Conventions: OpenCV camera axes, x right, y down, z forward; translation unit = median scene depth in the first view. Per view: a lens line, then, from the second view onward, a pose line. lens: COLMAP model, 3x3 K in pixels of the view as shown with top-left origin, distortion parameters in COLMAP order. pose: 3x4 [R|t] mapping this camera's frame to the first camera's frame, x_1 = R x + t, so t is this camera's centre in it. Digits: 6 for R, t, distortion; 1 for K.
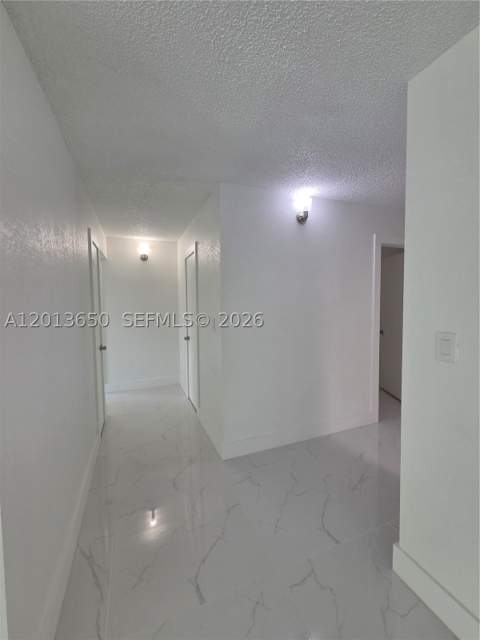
lens RADIAL K [[261.6, 0, 239.2], [0, 261.6, 315.9], [0, 0, 1]] dist [-0.000170, -0.000297]
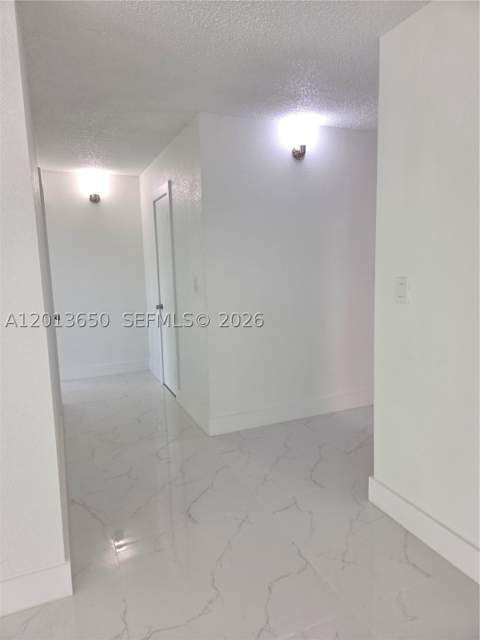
lens RADIAL K [[432.7, 0, 240.0], [0, 432.7, 320.0], [0, 0, 1]] dist [0.001771, -0.000593]
pose [[0.999651, -0.018871, 0.018508, 0.017884], [0.017280, 0.996430, 0.082640, 0.035684], [-0.020001, -0.082292, 0.996408, -0.402577]]
